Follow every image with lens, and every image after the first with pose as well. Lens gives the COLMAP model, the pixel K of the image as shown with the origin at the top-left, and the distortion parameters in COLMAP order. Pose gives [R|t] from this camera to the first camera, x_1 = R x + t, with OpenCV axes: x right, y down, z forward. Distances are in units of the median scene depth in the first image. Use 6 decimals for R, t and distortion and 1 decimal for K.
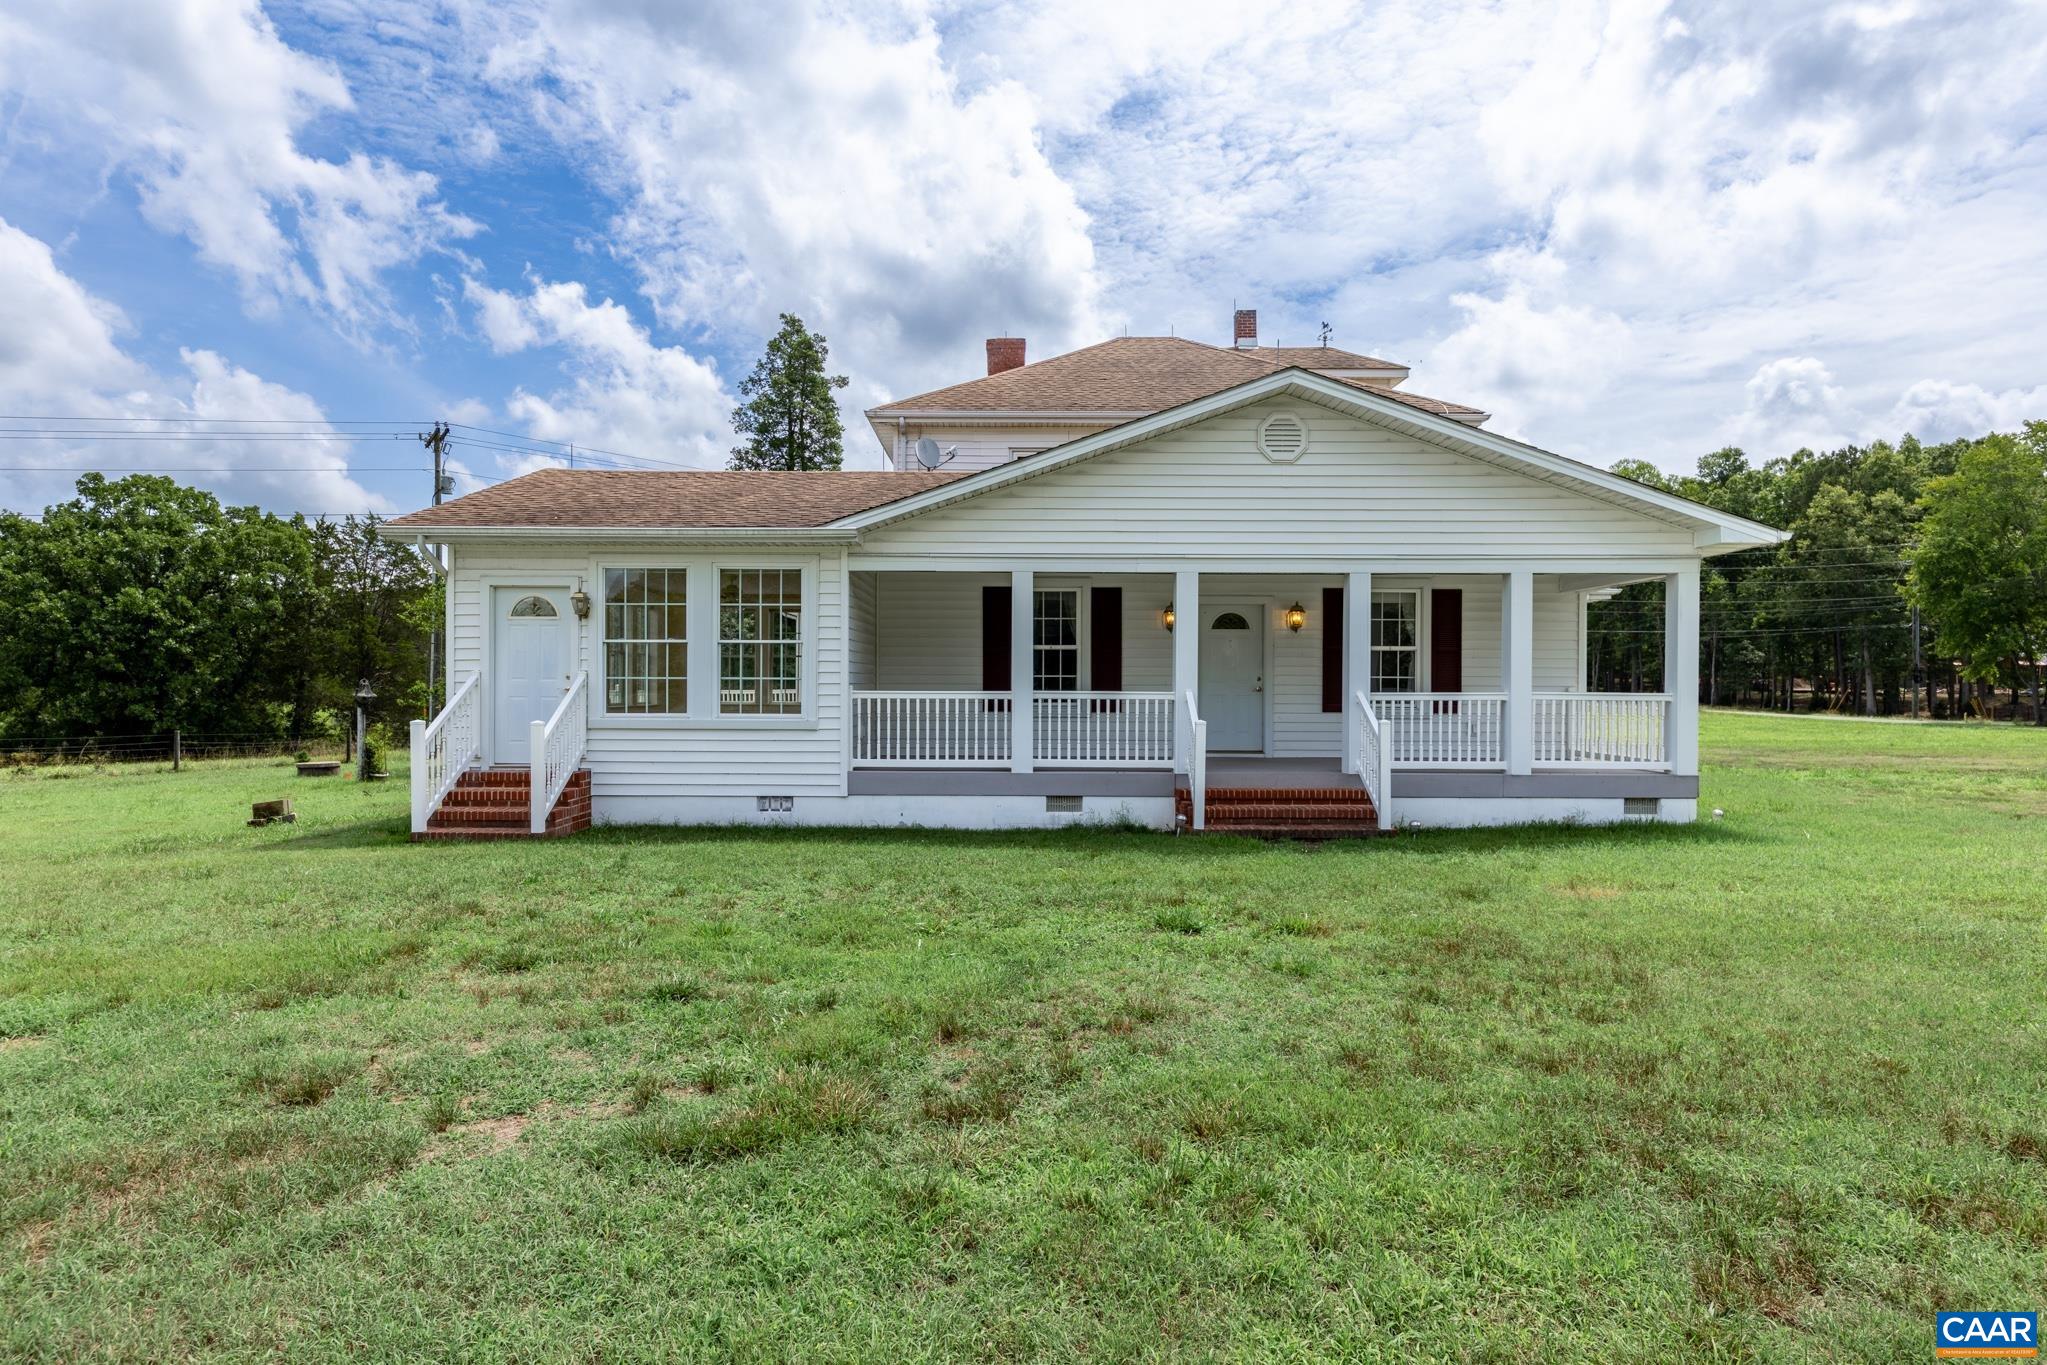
lens RADIAL K [[1109.0, 0, 1023.5], [0, 1109.0, 682.5], [0, 0, 1]] dist [0.001988, 0.000036]
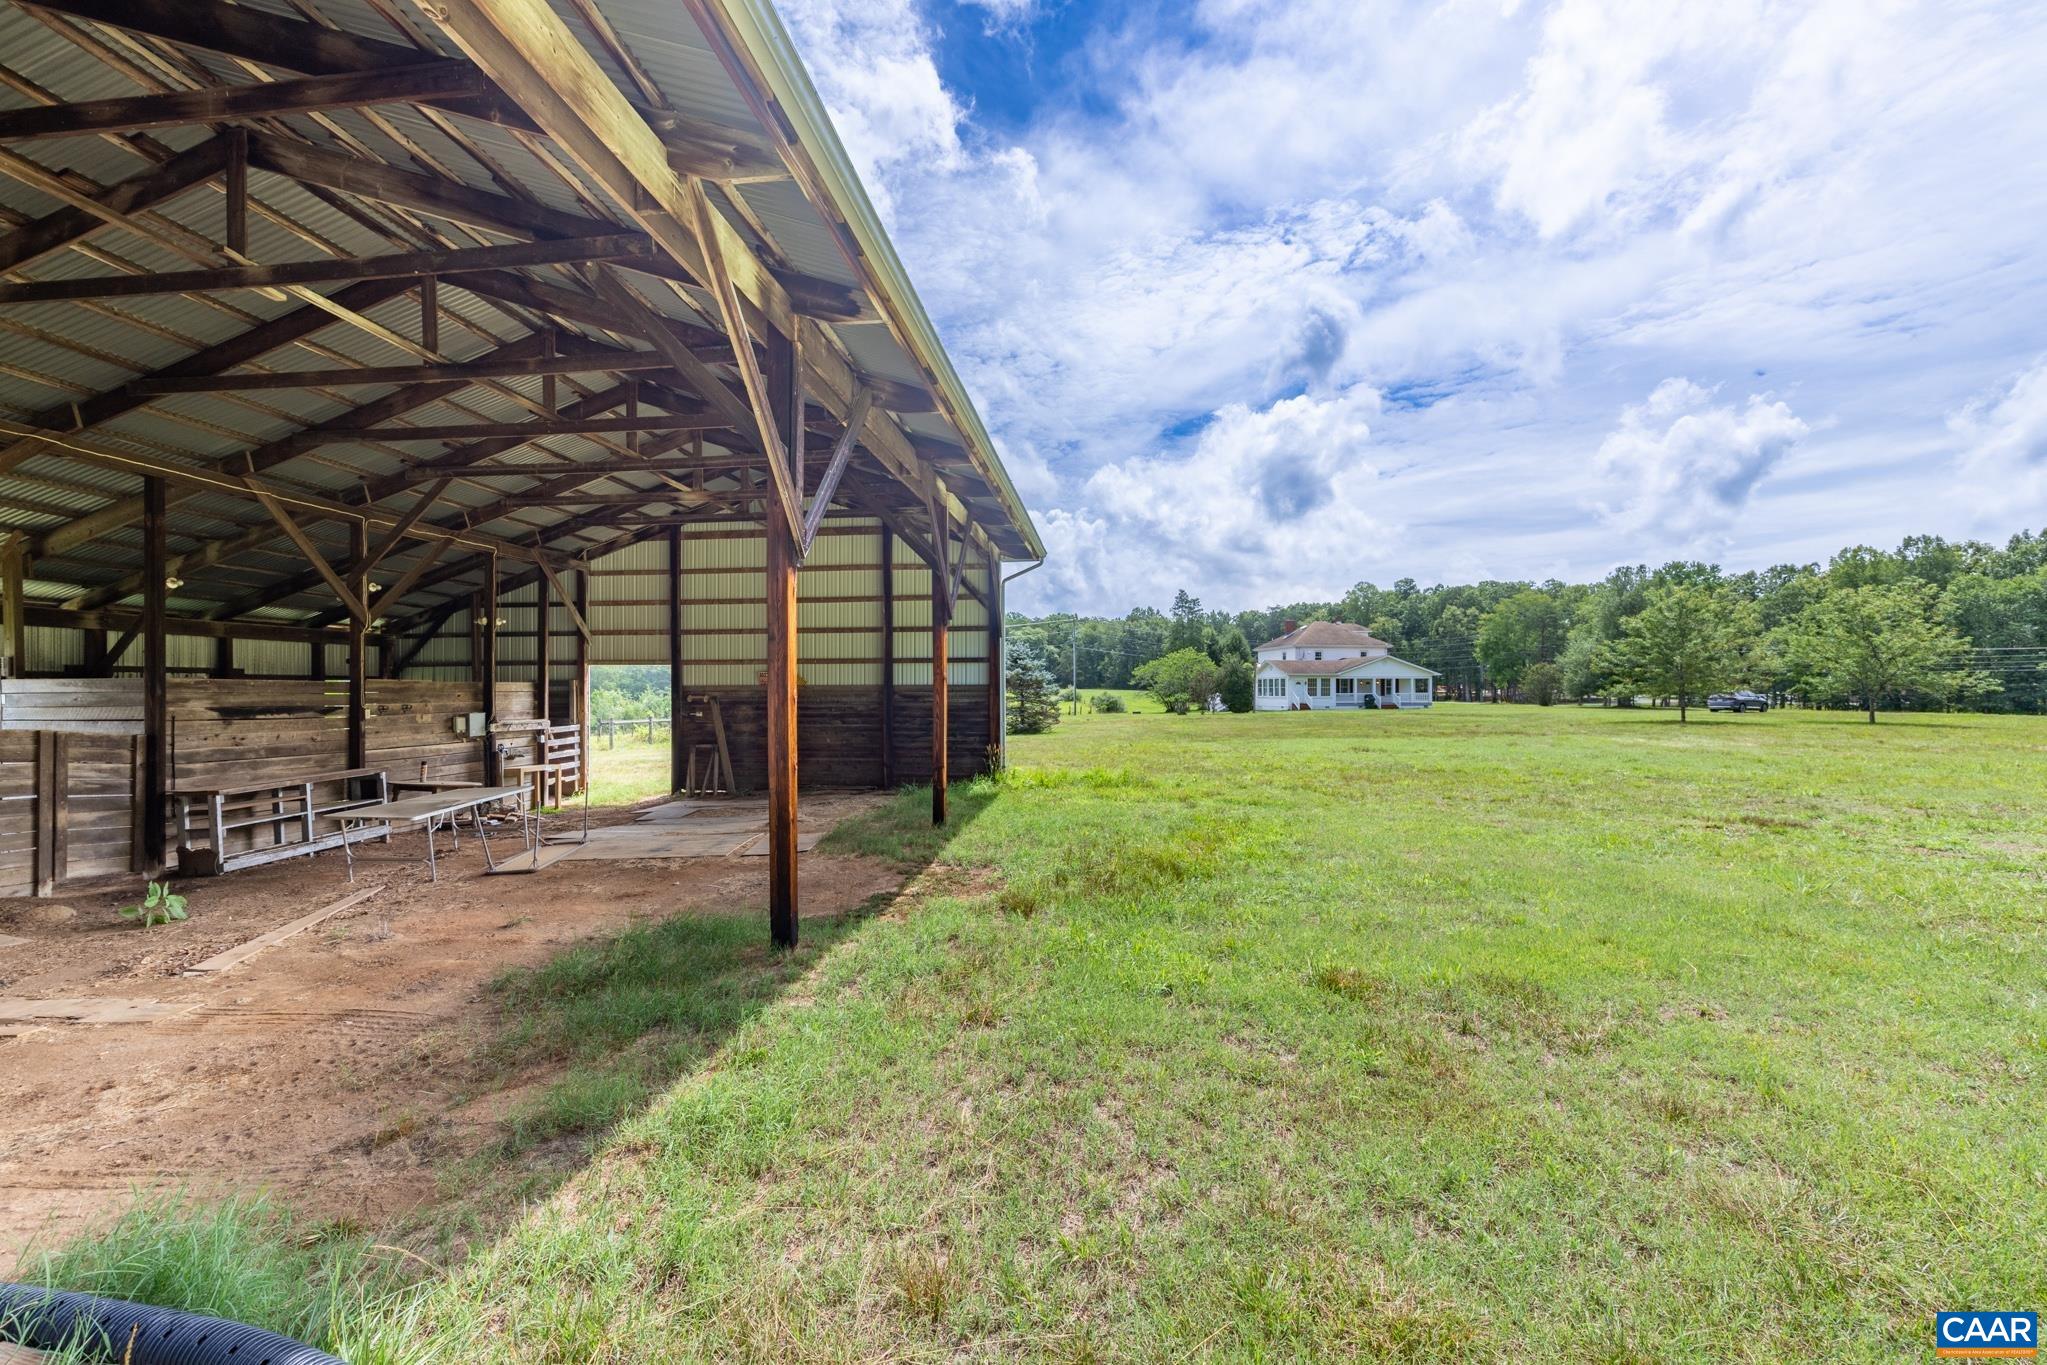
lens RADIAL K [[813.6, 0, 1023.5], [0, 813.6, 682.5], [0, 0, 1]] dist [-0.001919, -0.000406]
pose [[0.990227, -0.006832, 0.139297, -0.543921], [0.008208, 0.999923, -0.009302, -0.005766], [-0.139223, 0.010354, 0.990207, -0.764936]]
